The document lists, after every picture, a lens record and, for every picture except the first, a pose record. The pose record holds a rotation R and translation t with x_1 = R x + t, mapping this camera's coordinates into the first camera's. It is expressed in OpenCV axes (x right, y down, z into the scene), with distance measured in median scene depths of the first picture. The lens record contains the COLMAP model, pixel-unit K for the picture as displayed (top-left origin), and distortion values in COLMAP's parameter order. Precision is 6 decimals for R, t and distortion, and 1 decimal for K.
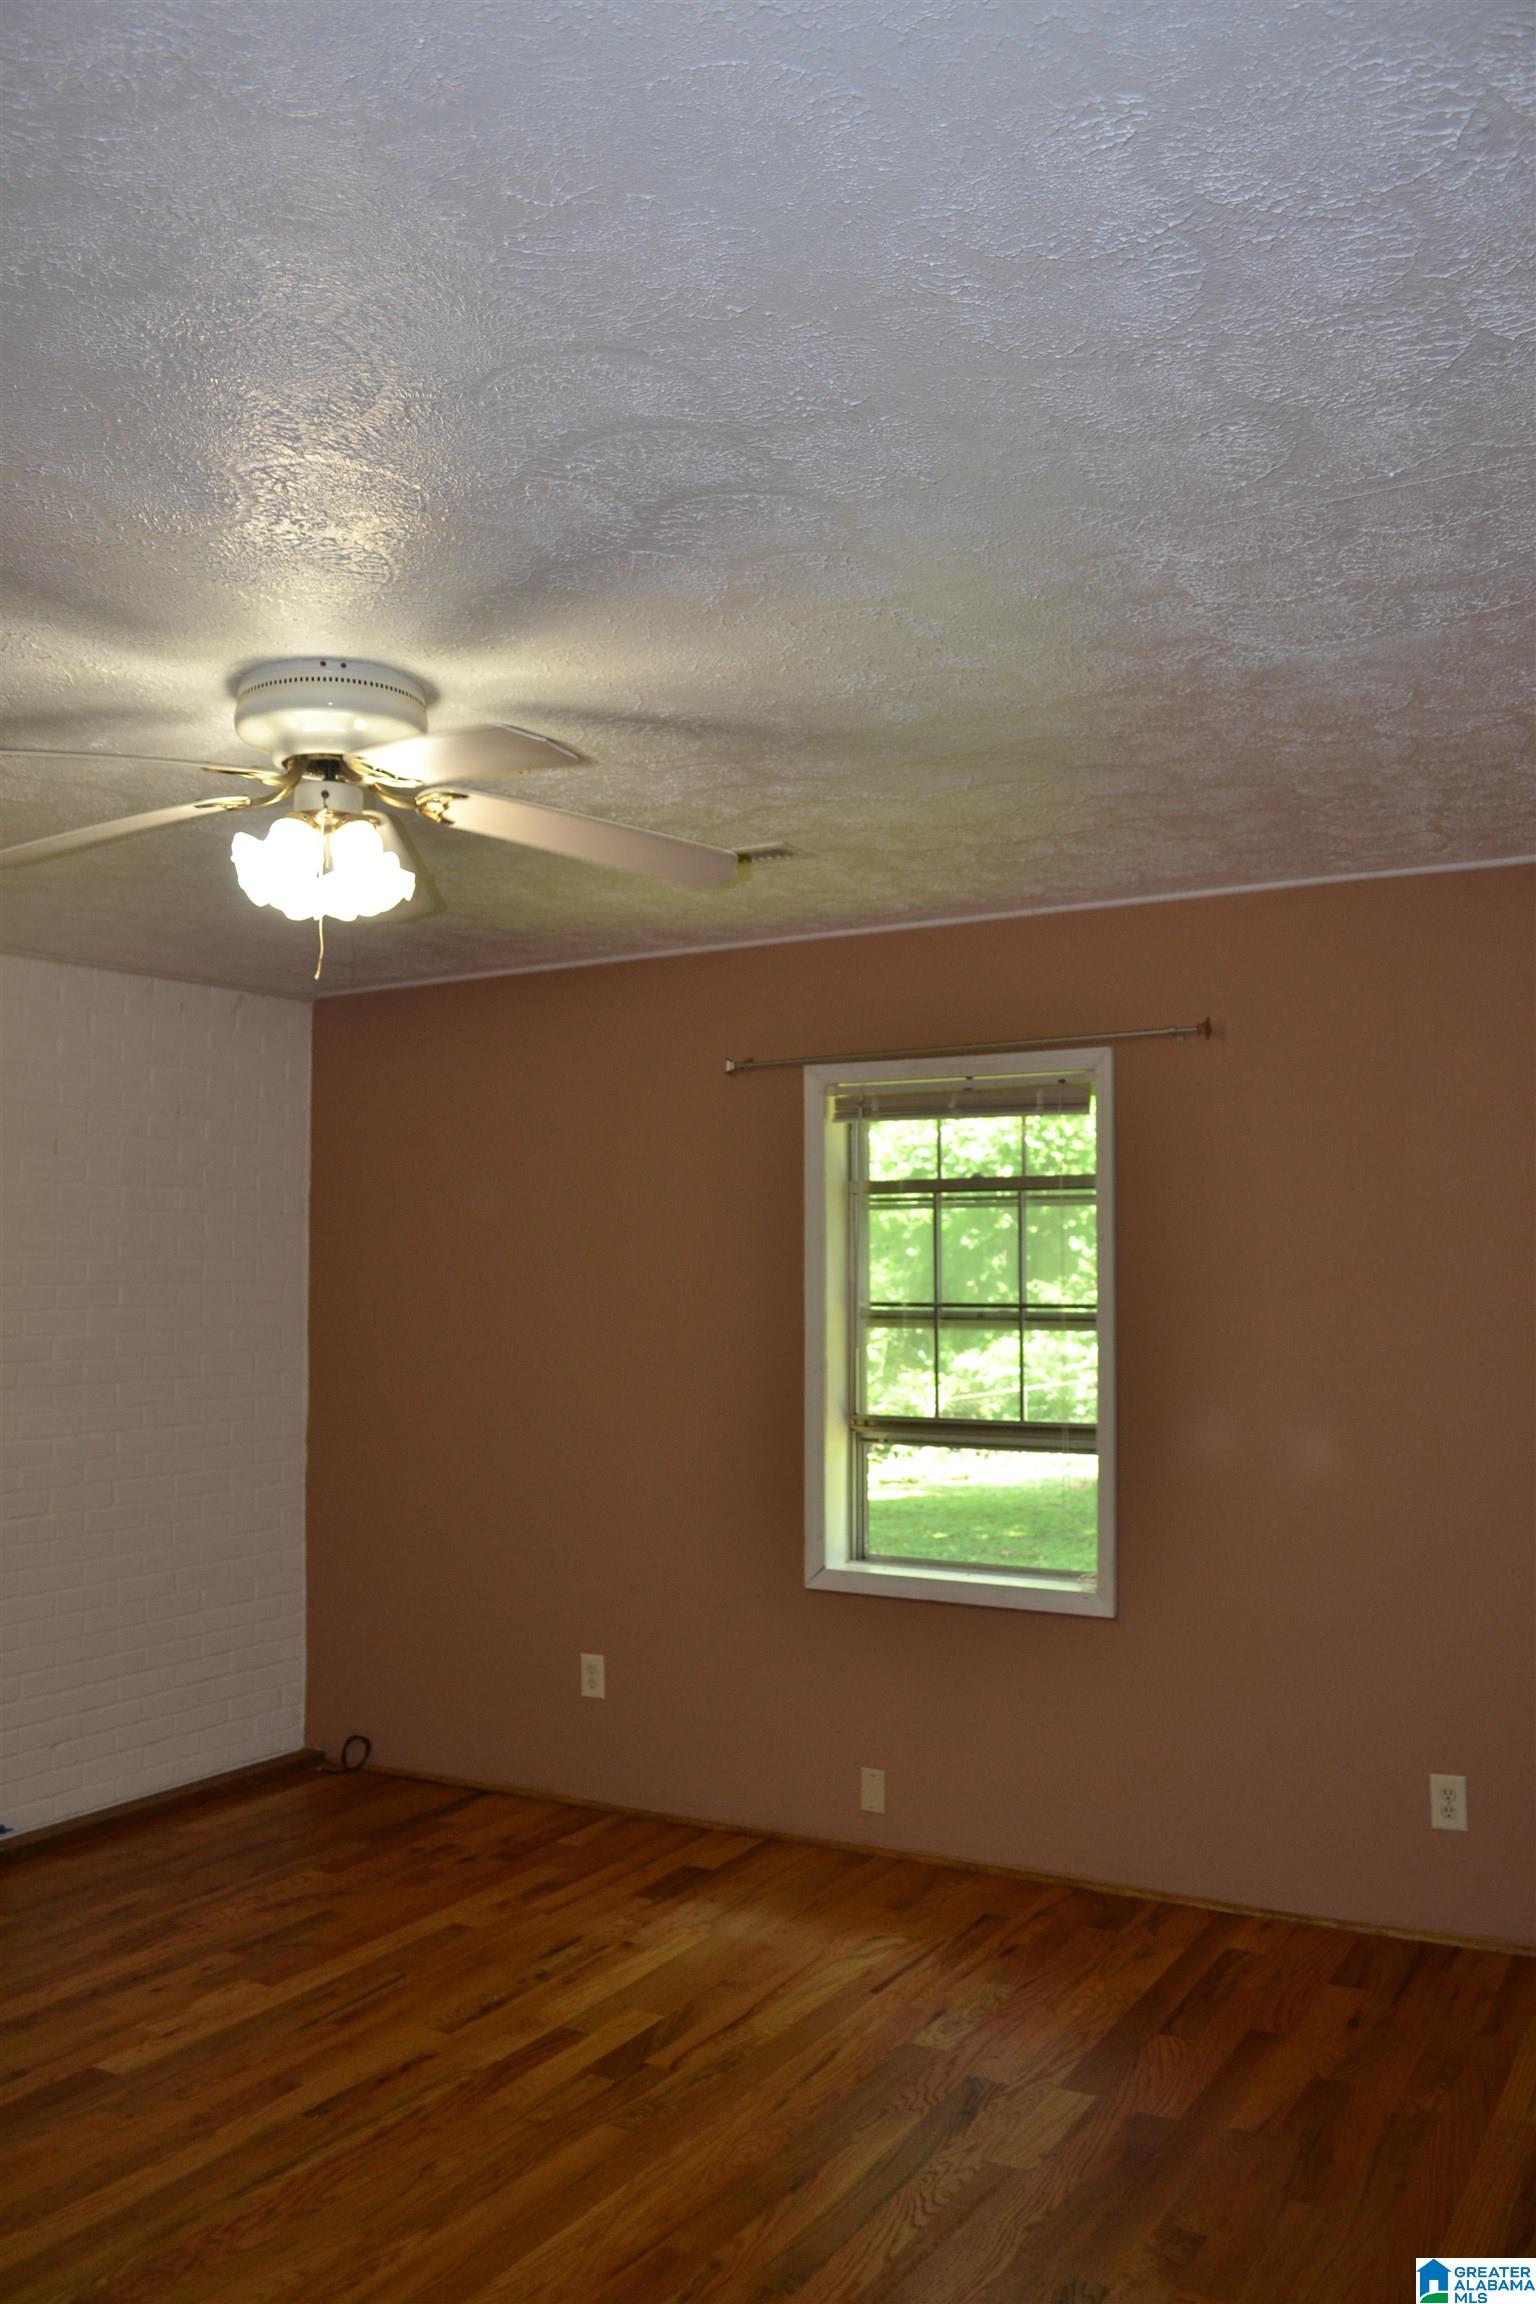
lens RADIAL K [[1823.7, 0, 823.8], [0, 1823.7, 1154.4], [0, 0, 1]] dist [-0.077961, 0.003115]
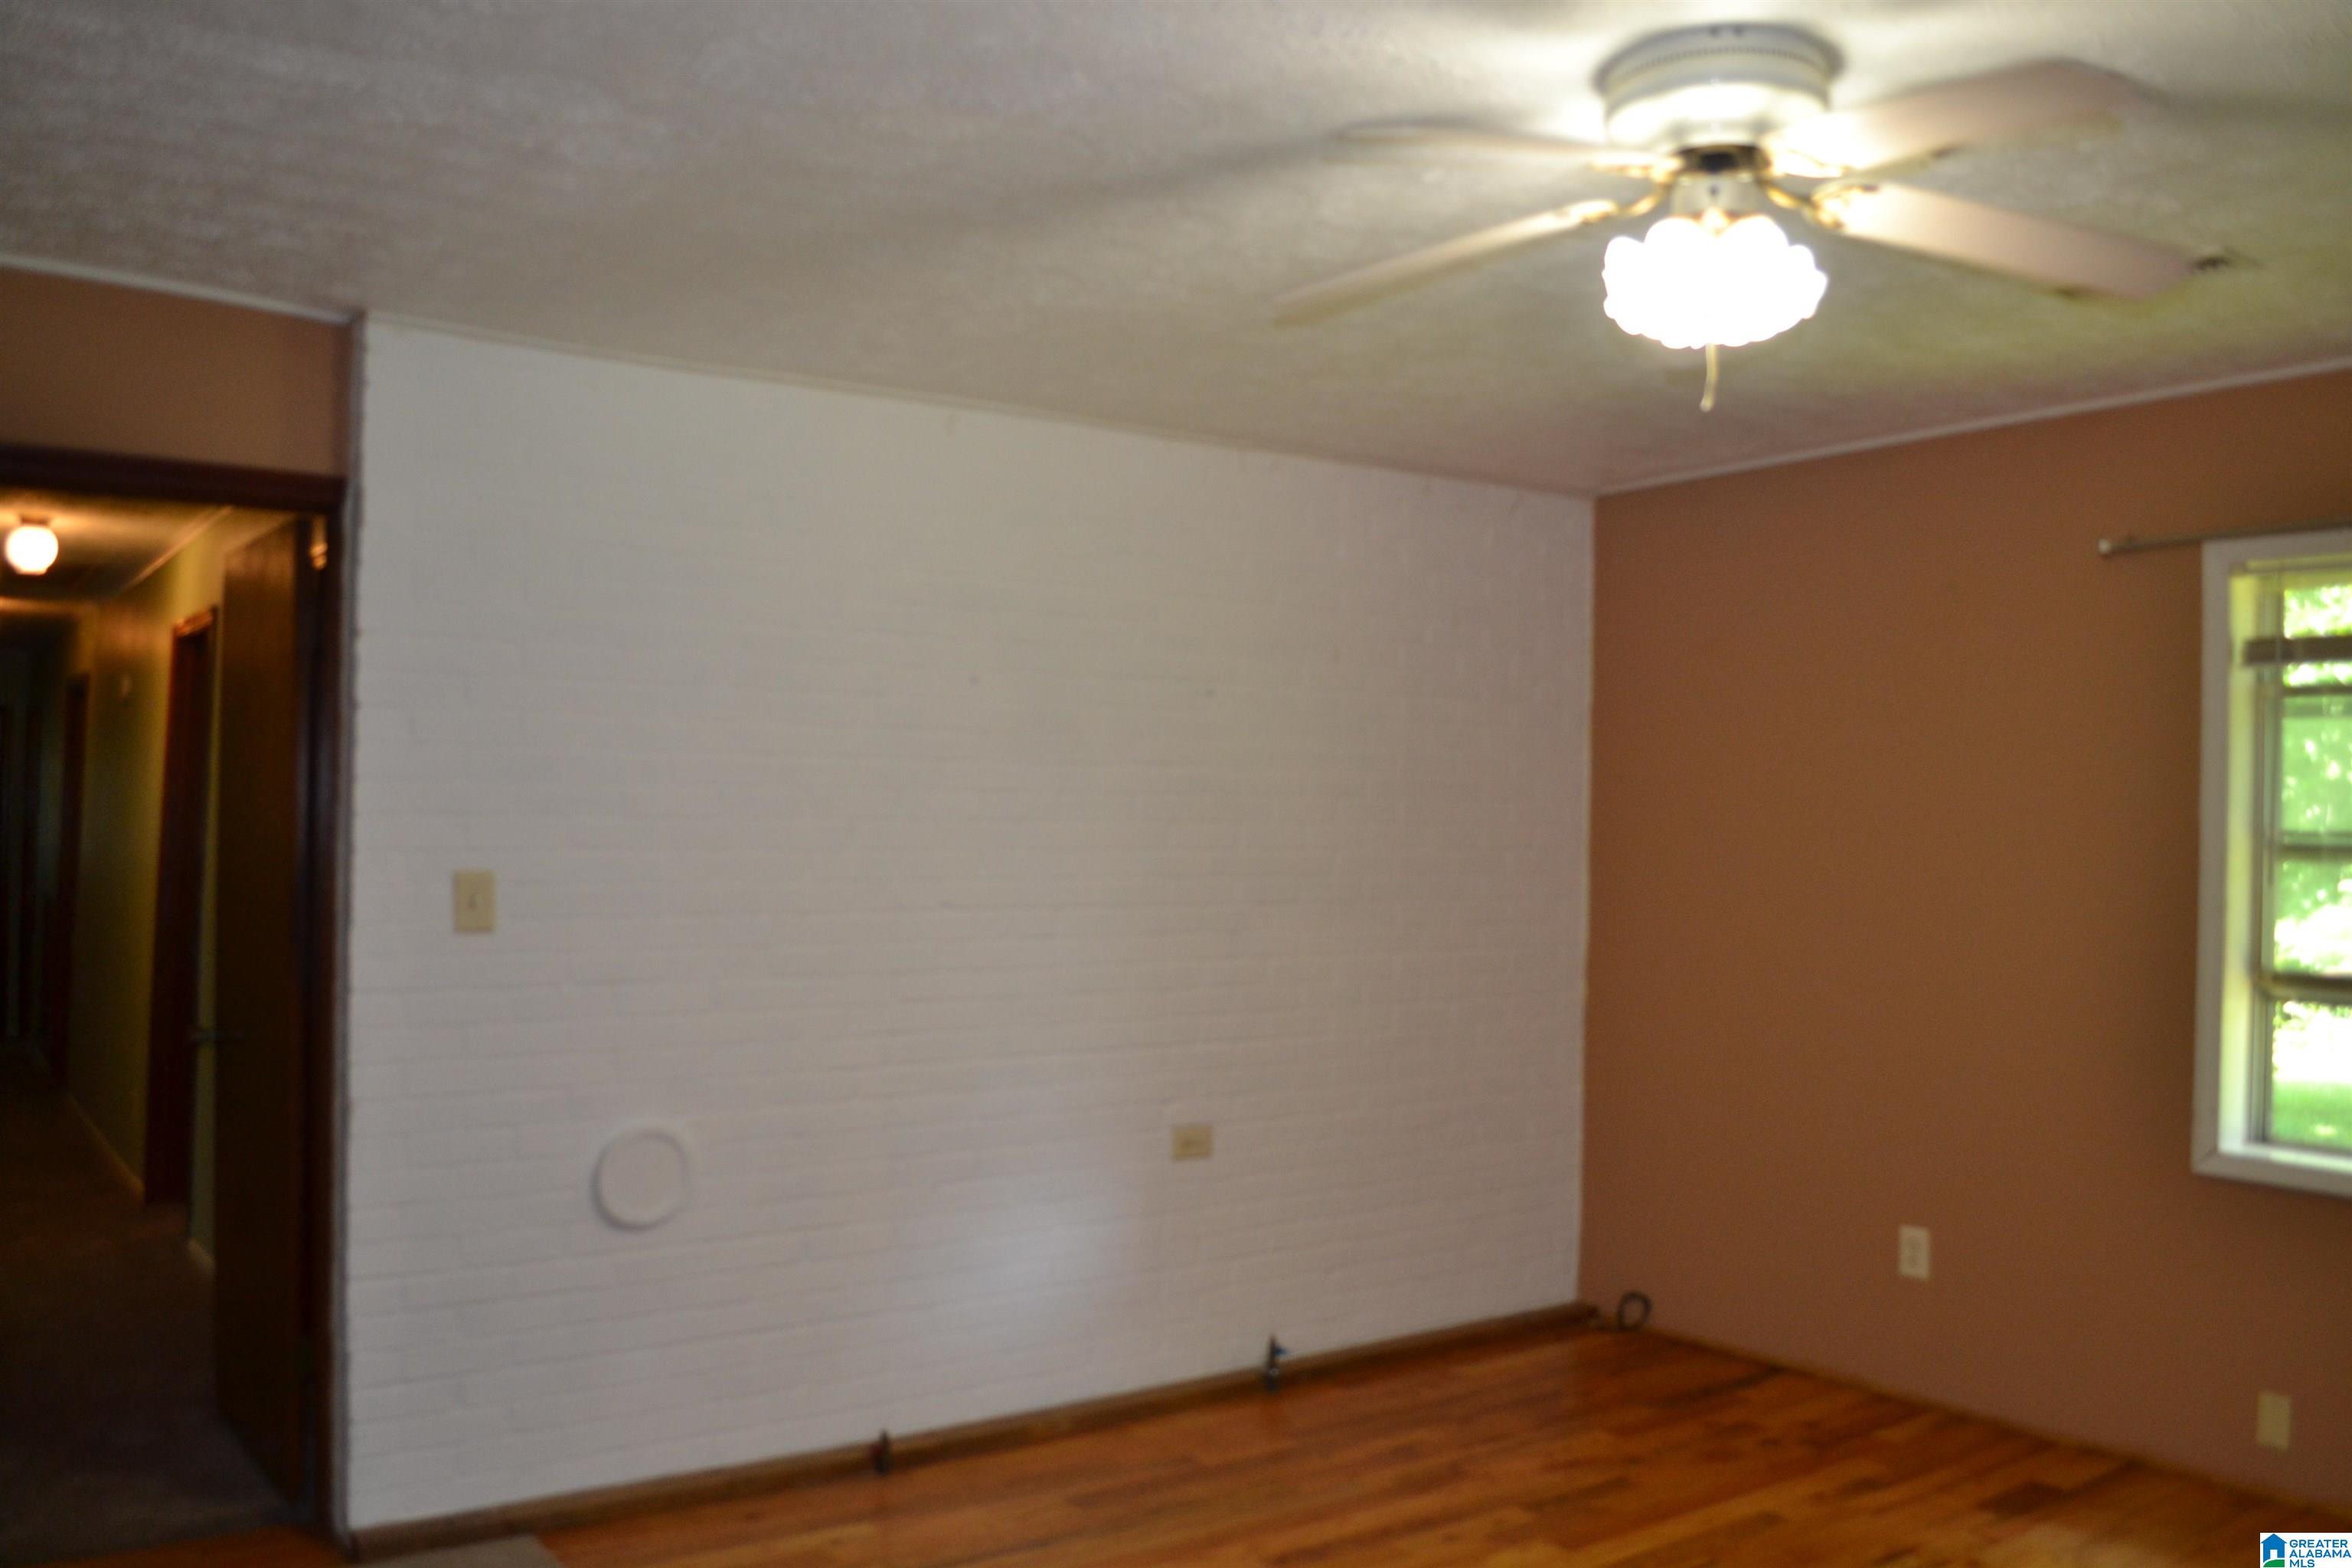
lens RADIAL K [[1861.7, 0, 1192.7], [0, 1861.7, 794.7], [0, 0, 1]] dist [-0.077961, 0.003115]
pose [[0.909503, 0.013883, -0.415466, -0.086082], [0.003592, 0.999142, 0.041250, 0.030593], [0.415682, -0.039010, 0.908673, 0.061685]]
